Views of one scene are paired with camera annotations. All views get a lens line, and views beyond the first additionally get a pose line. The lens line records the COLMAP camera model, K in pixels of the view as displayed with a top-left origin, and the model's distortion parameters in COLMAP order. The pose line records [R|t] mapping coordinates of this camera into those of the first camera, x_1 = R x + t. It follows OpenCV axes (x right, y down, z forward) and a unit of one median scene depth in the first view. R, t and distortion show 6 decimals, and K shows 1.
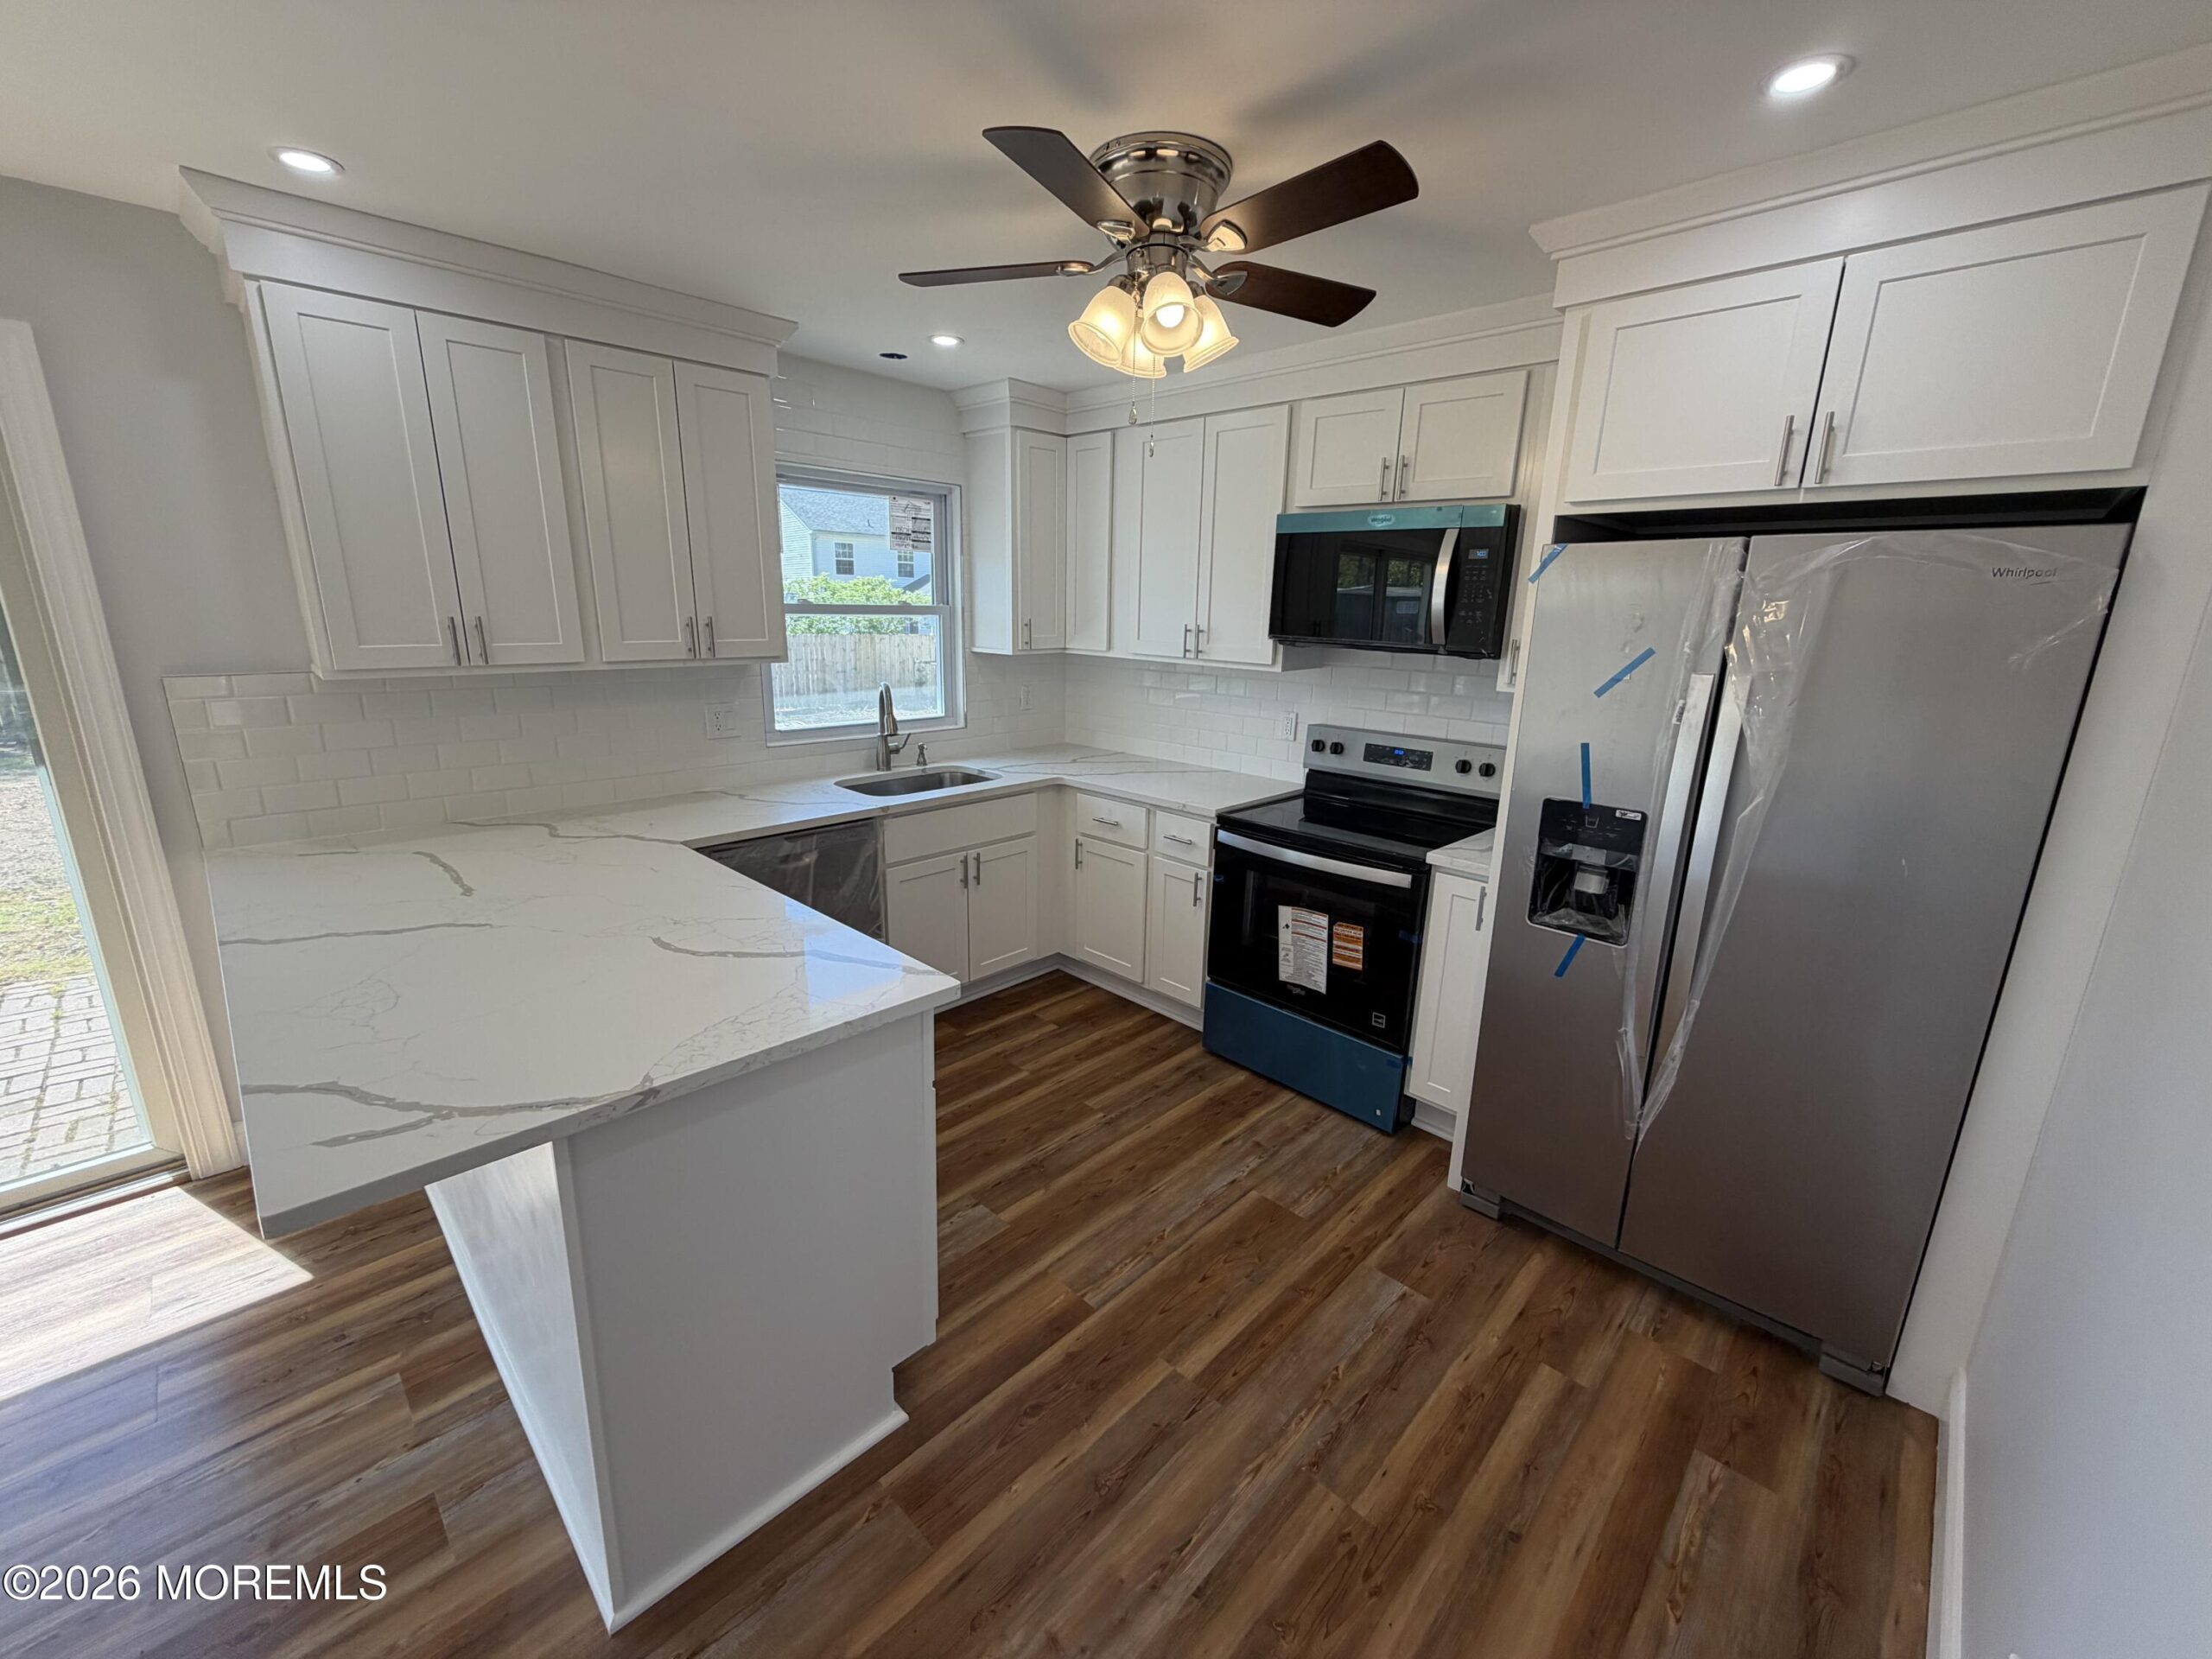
lens RADIAL K [[879.0, 0, 1101.3], [0, 879.0, 826.0], [0, 0, 1]] dist [0.001175, -0.000656]
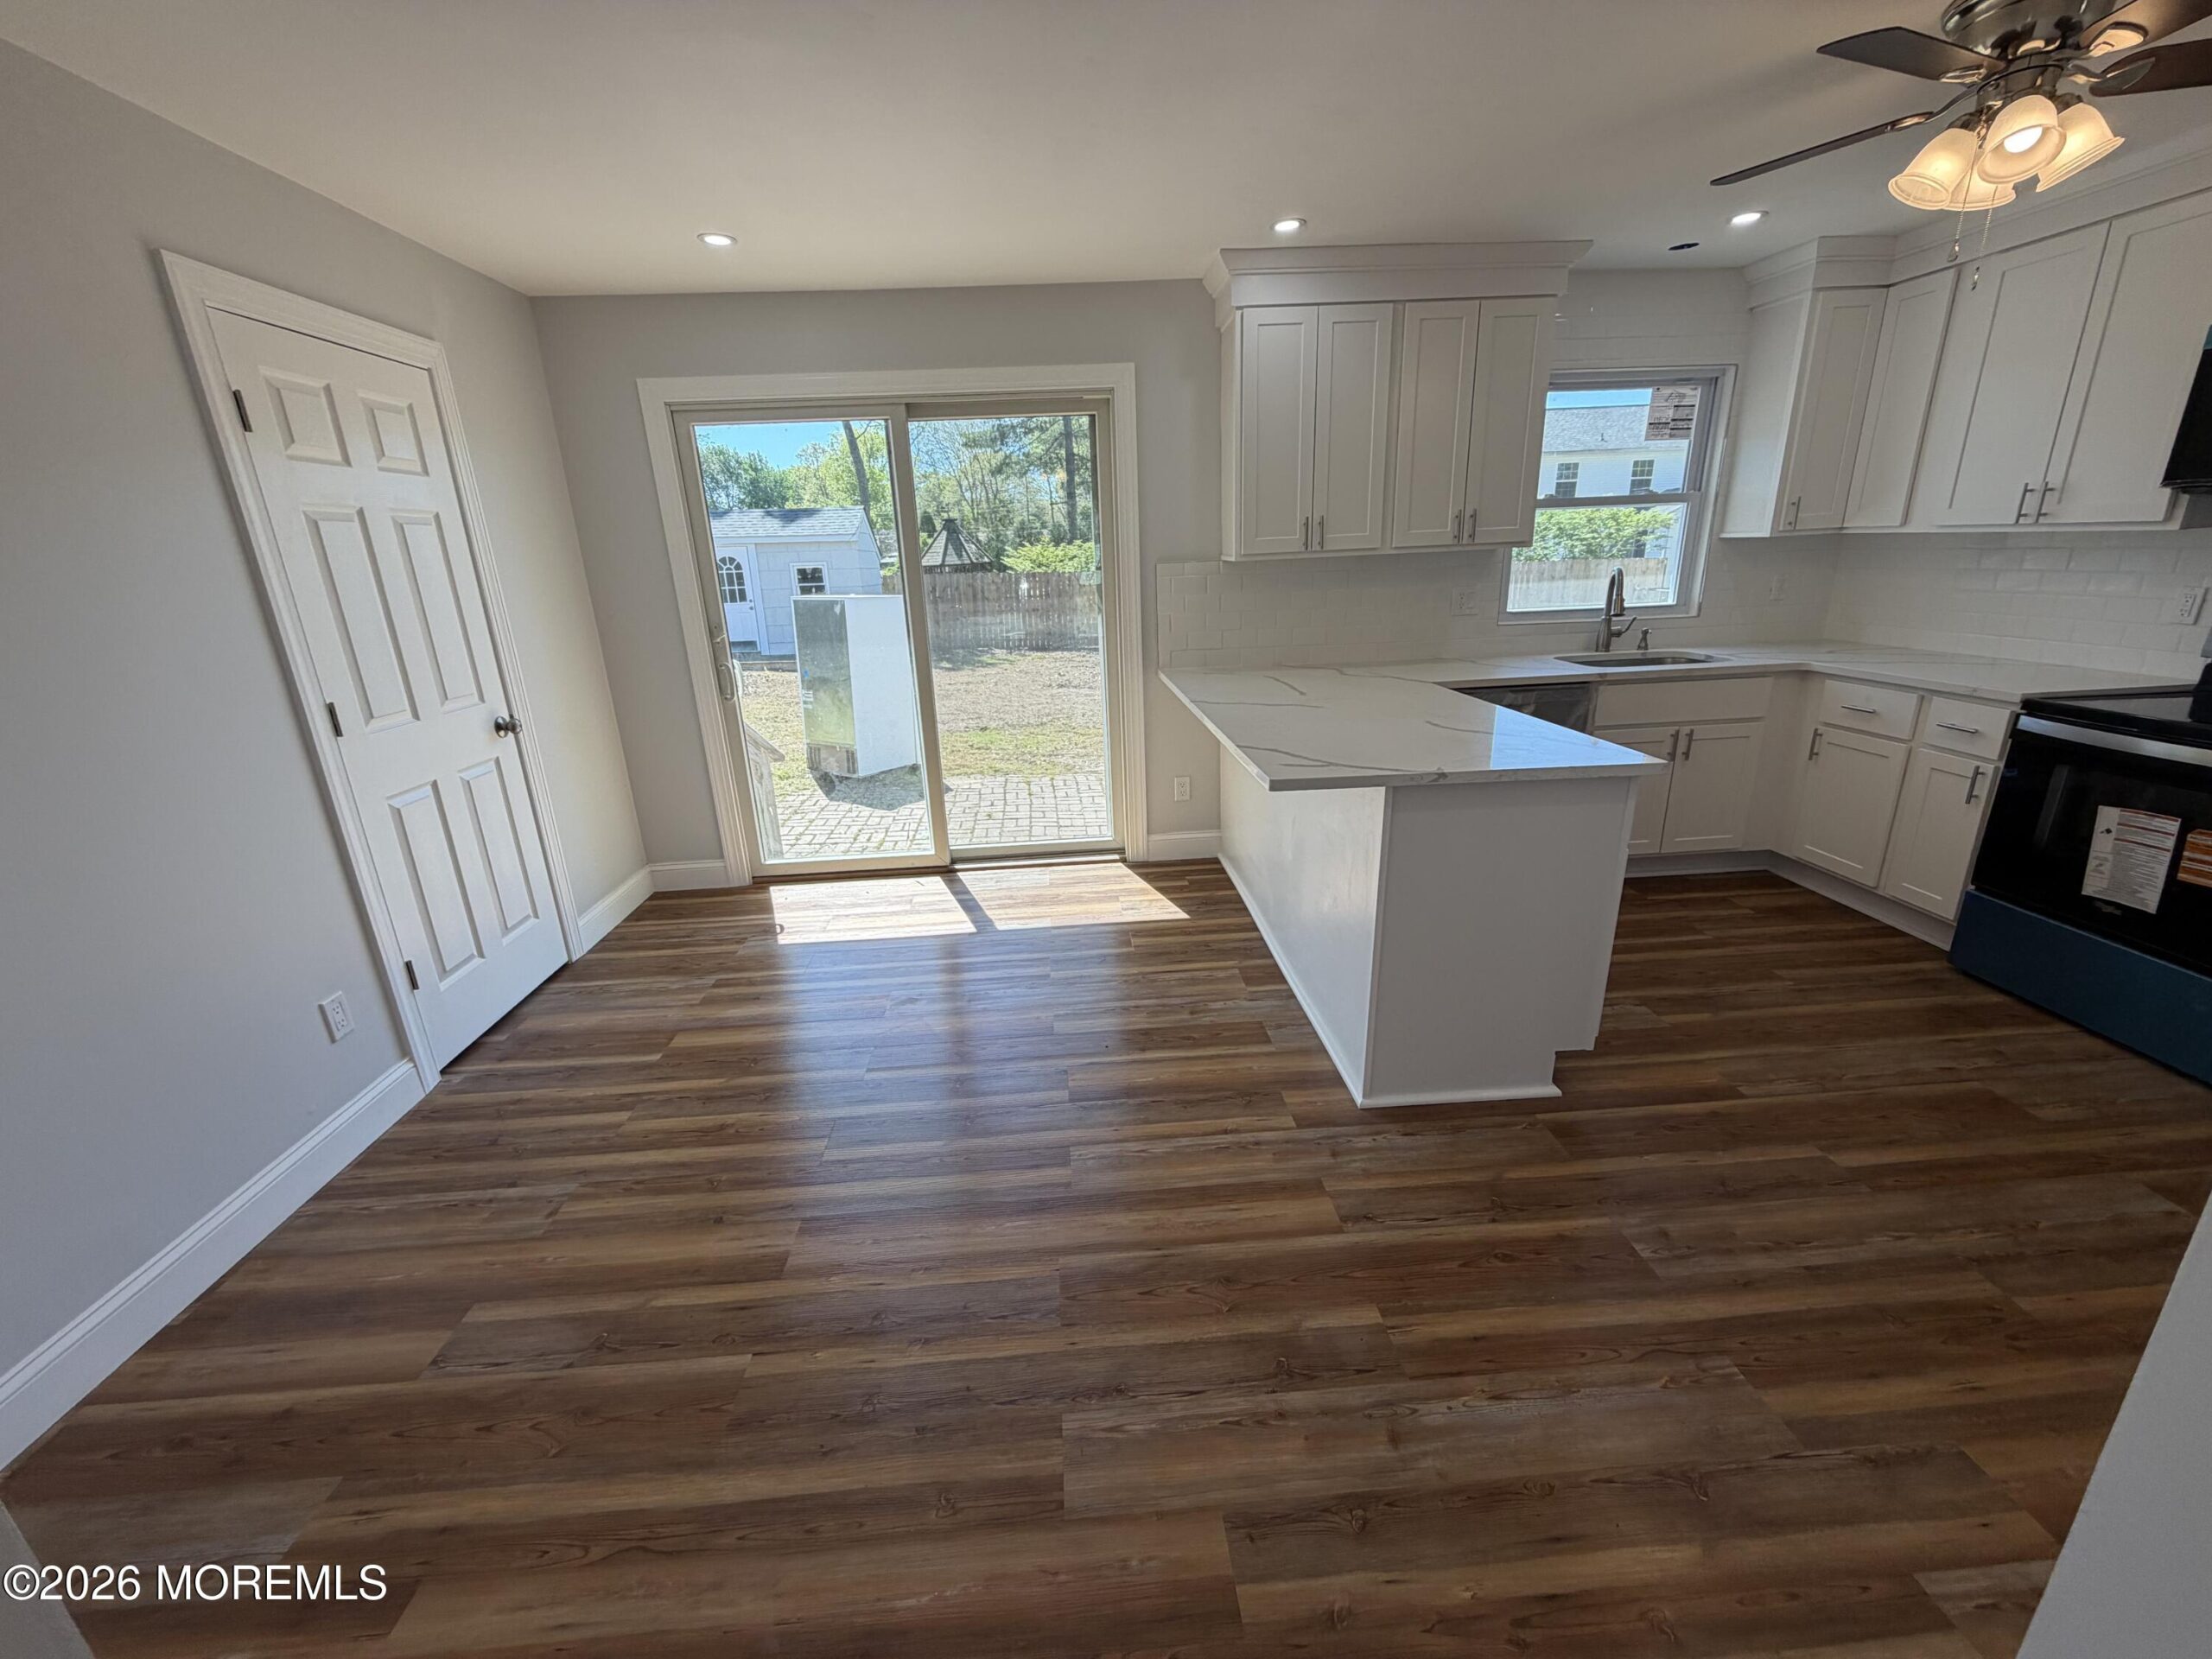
lens RADIAL K [[879.0, 0, 1103.3], [0, 879.0, 824.7], [0, 0, 1]] dist [0.001175, -0.000656]
pose [[0.743445, 0.153447, -0.650956, 0.051465], [-0.110365, 0.988128, 0.106881, 0.152102], [0.659628, -0.007617, 0.751553, -0.340557]]
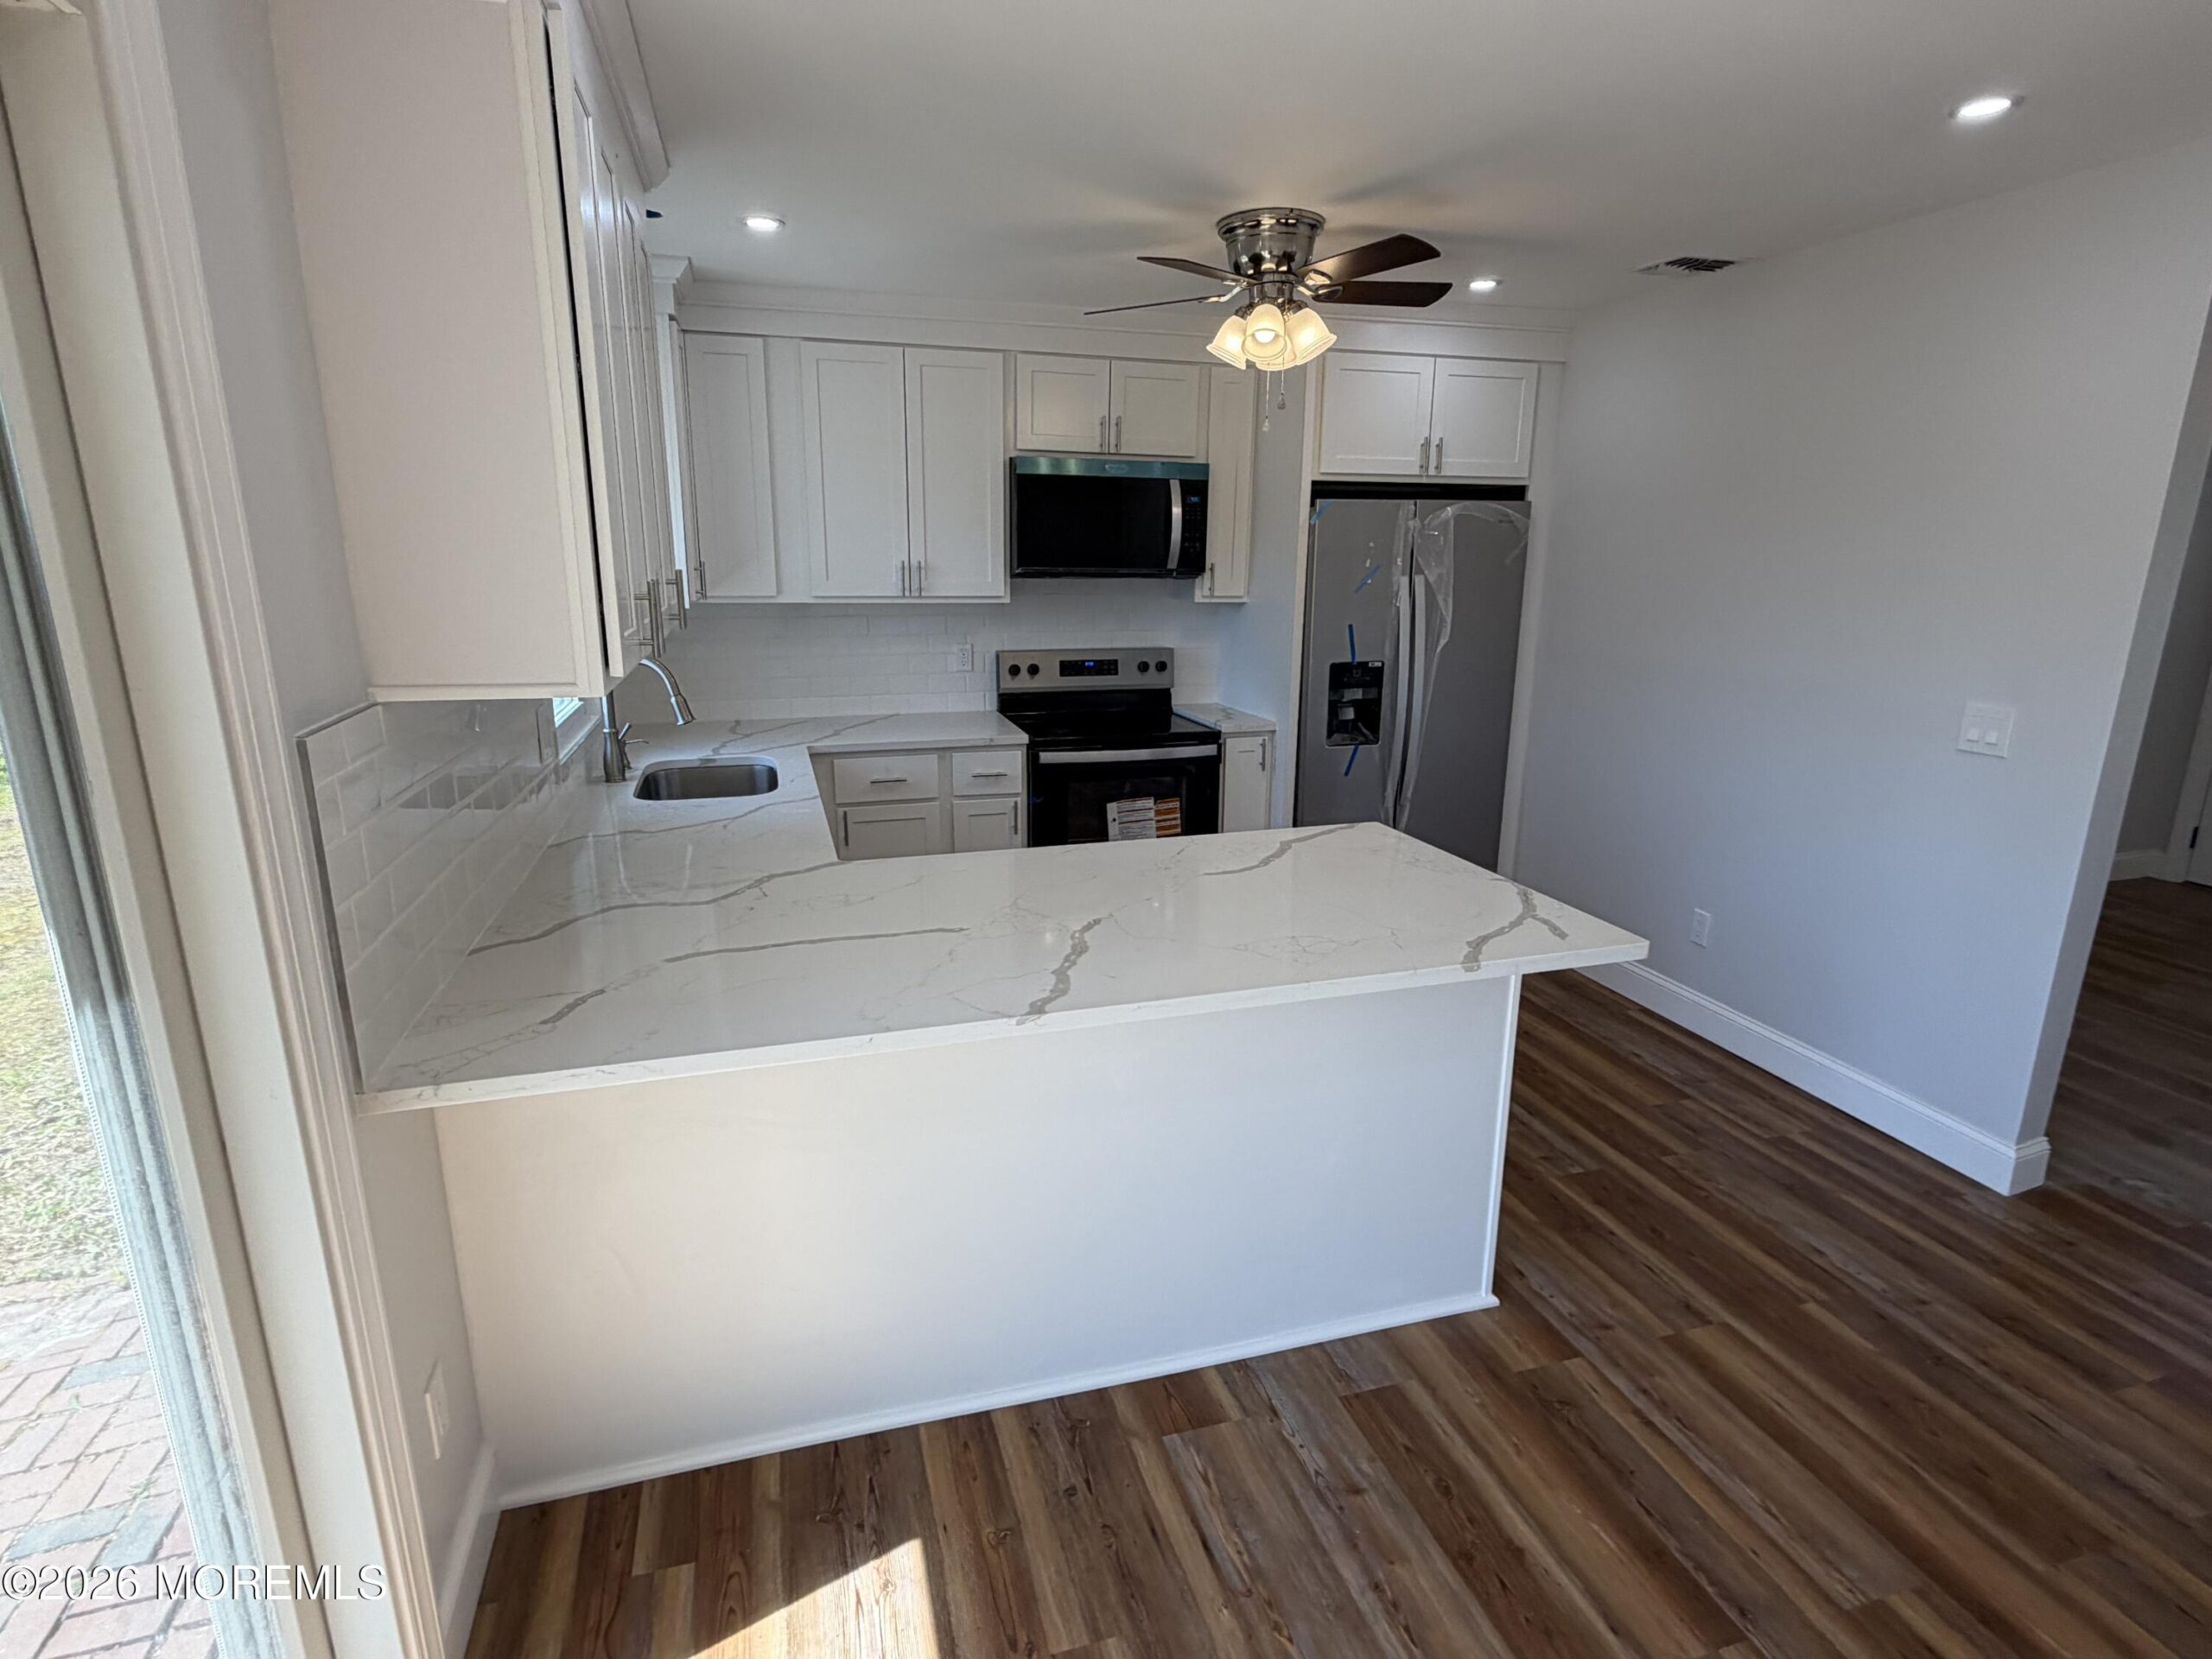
lens RADIAL K [[1121.0, 0, 1101.4], [0, 1121.0, 831.2], [0, 0, 1]] dist [0.000487, -0.000198]
pose [[0.486890, -0.234916, 0.841281, -1.263610], [0.218384, 0.965305, 0.143159, -0.104448], [-0.845723, 0.114020, 0.521299, 0.309825]]
